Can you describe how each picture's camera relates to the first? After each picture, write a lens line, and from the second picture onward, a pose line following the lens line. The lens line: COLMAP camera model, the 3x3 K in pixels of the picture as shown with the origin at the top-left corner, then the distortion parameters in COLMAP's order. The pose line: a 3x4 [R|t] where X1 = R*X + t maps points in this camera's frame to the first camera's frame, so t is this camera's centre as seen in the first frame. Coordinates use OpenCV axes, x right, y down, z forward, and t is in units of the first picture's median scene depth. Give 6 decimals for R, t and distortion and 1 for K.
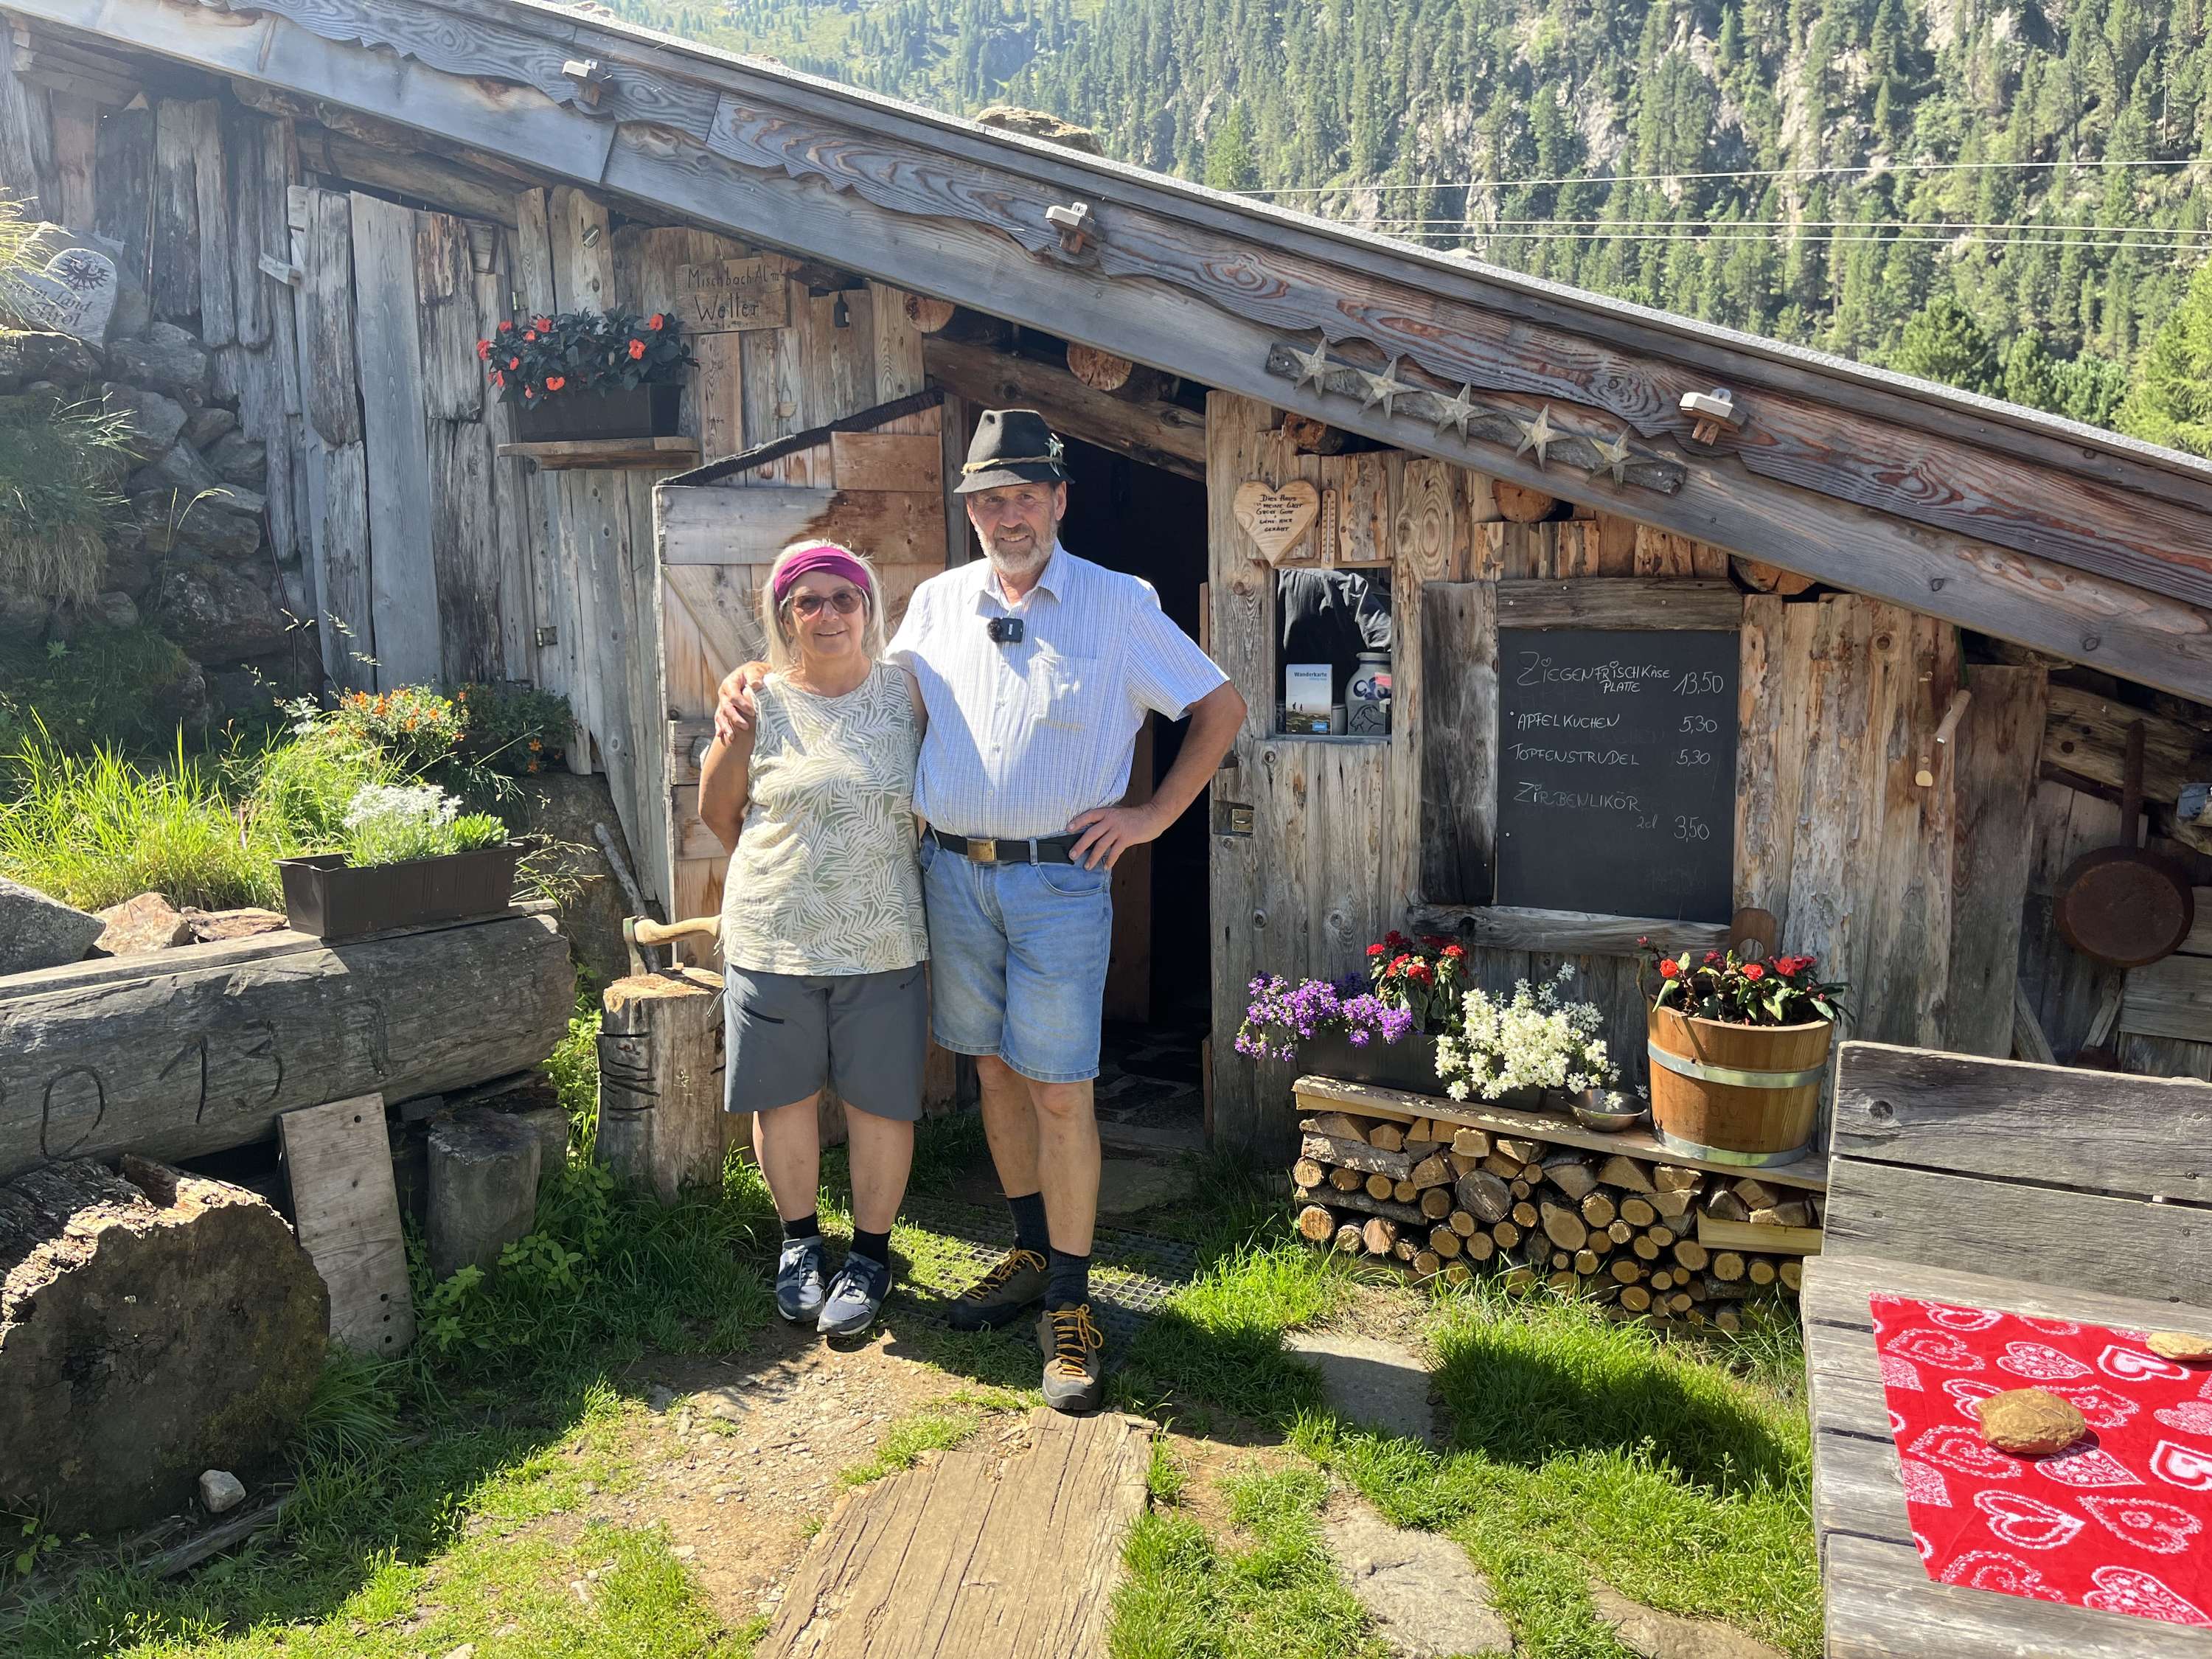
lens RADIAL K [[1660.0, 0, 1097.0], [0, 1660.0, 843.4], [0, 0, 1]] dist [0.035242, -0.064149]
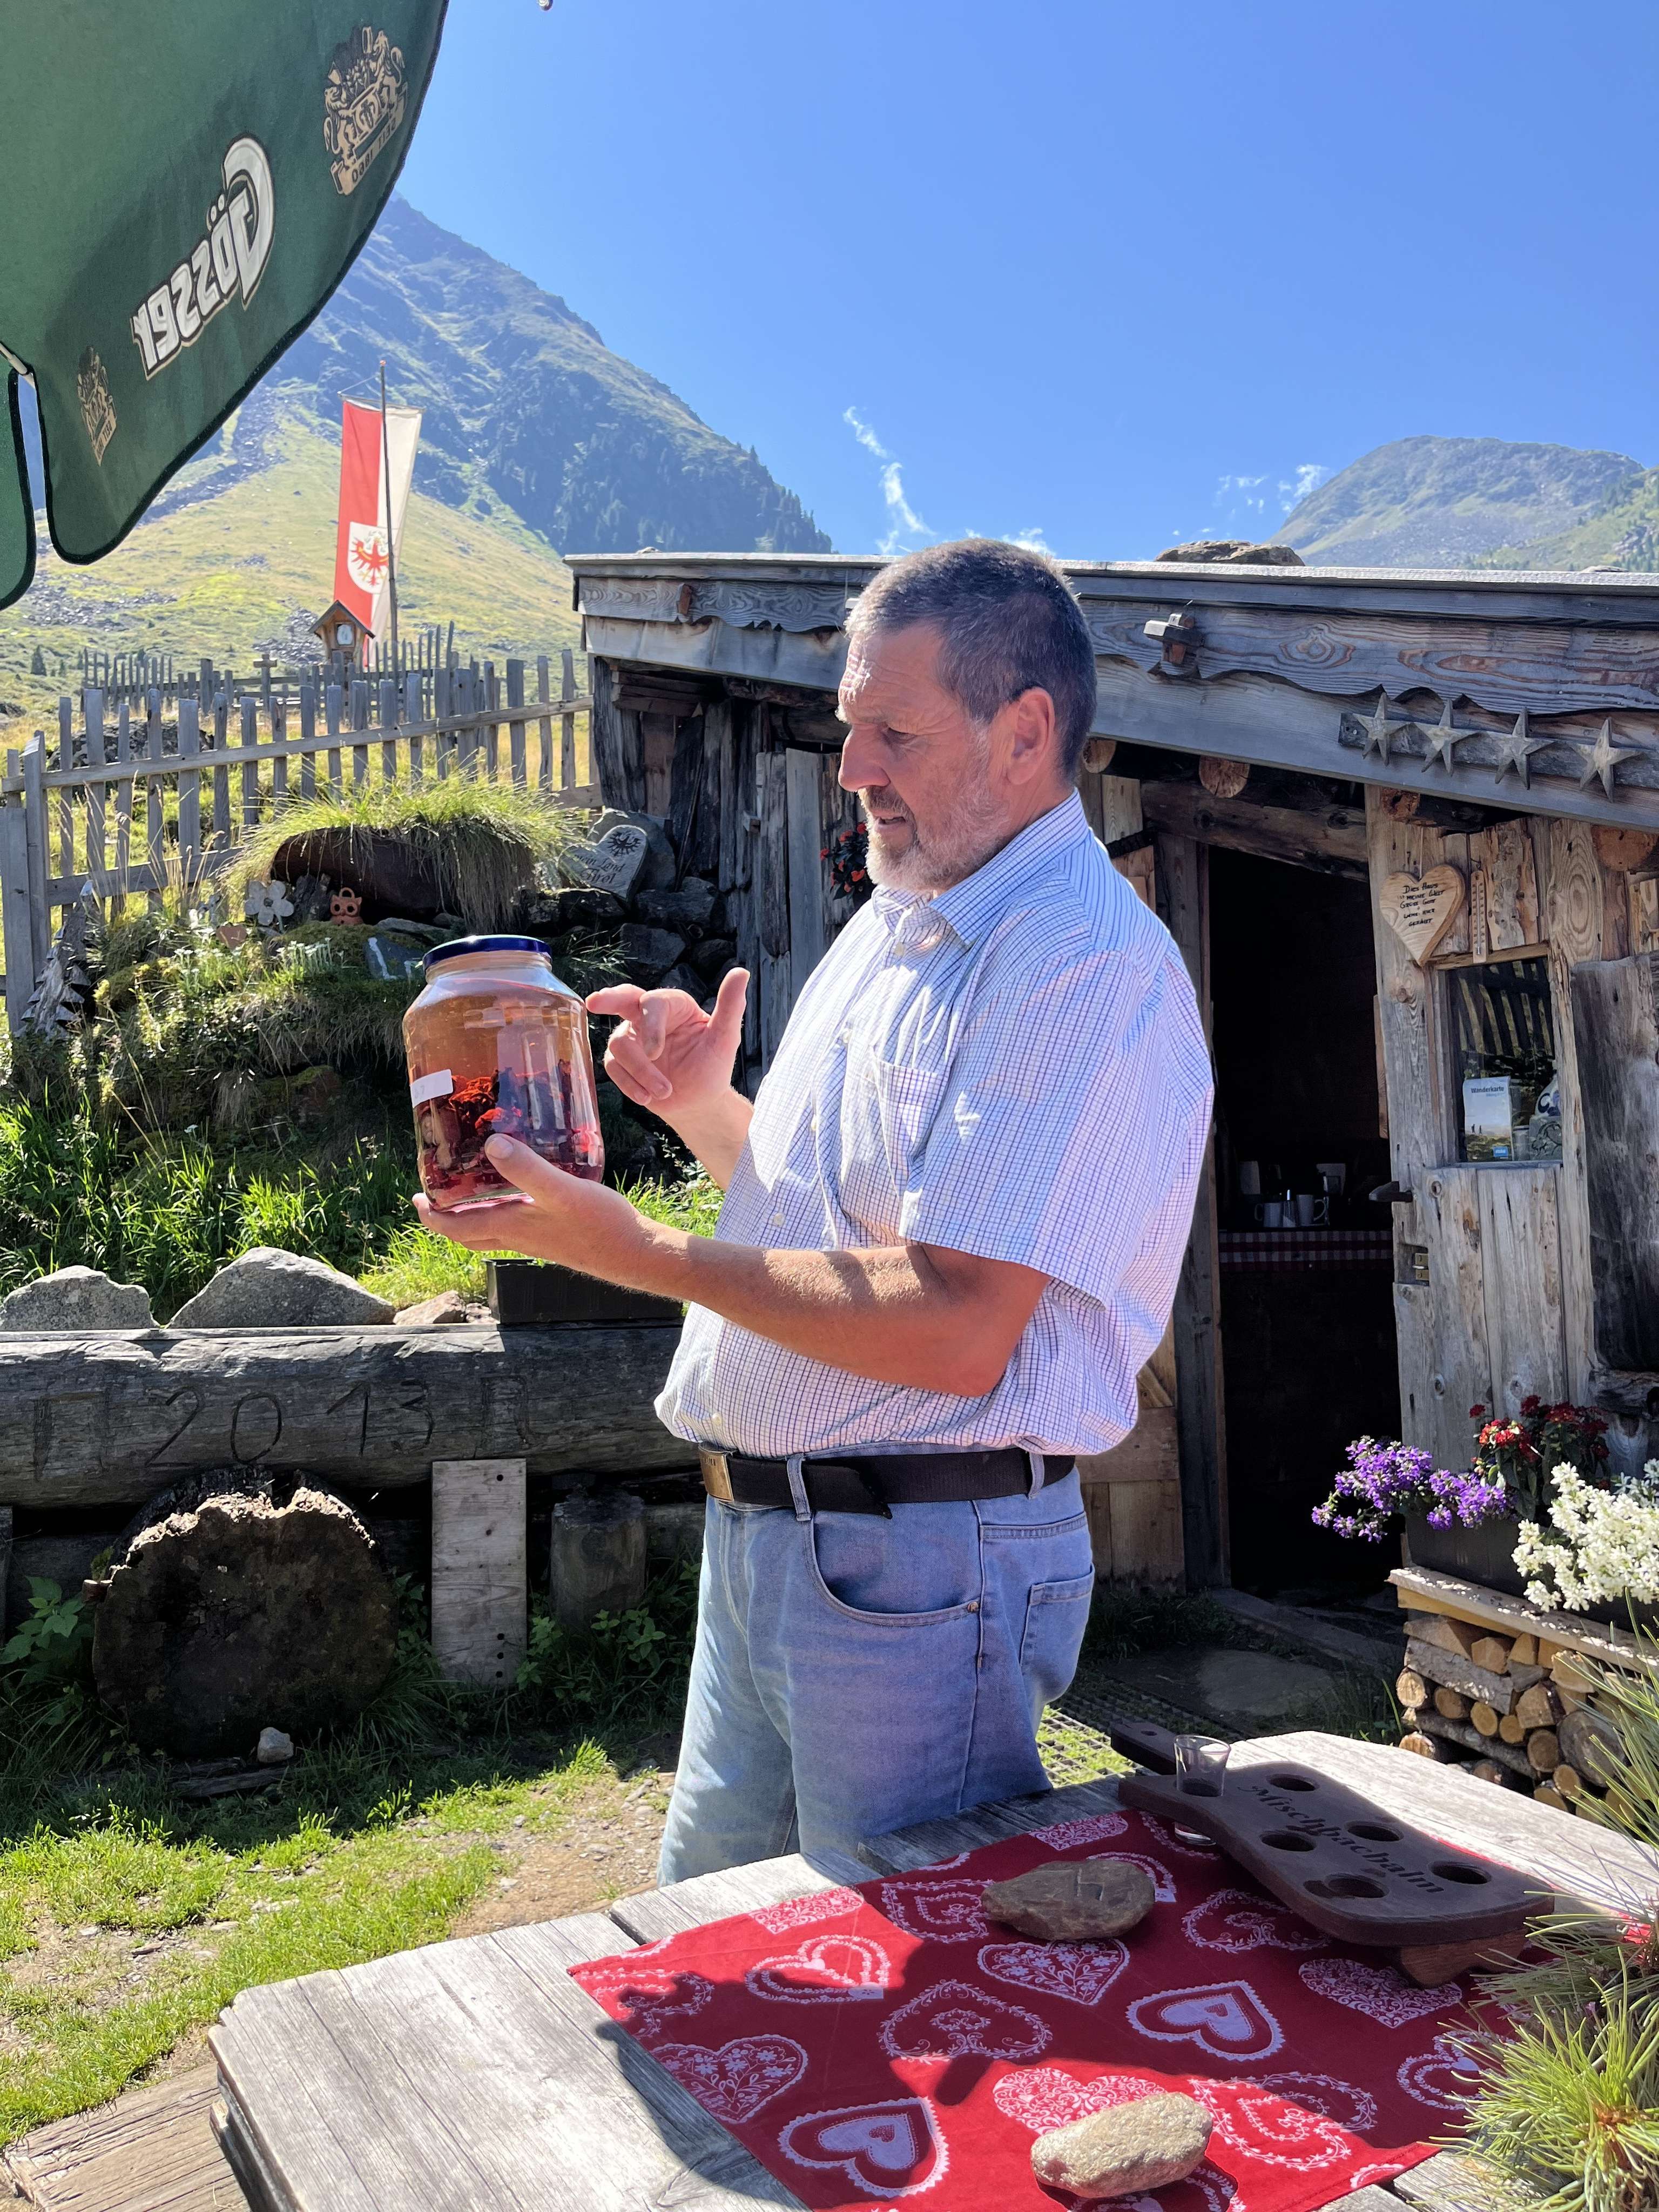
lens RADIAL K [[1660.0, 0, 812.2], [0, 1660.0, 1126.1], [0, 0, 1]] dist [0.035242, -0.064149]
pose [[0.797307, -0.030675, -0.602794, 0.398989], [-0.064851, 0.988572, -0.136084, 0.057875], [0.600080, 0.147592, 0.786206, 0.151148]]
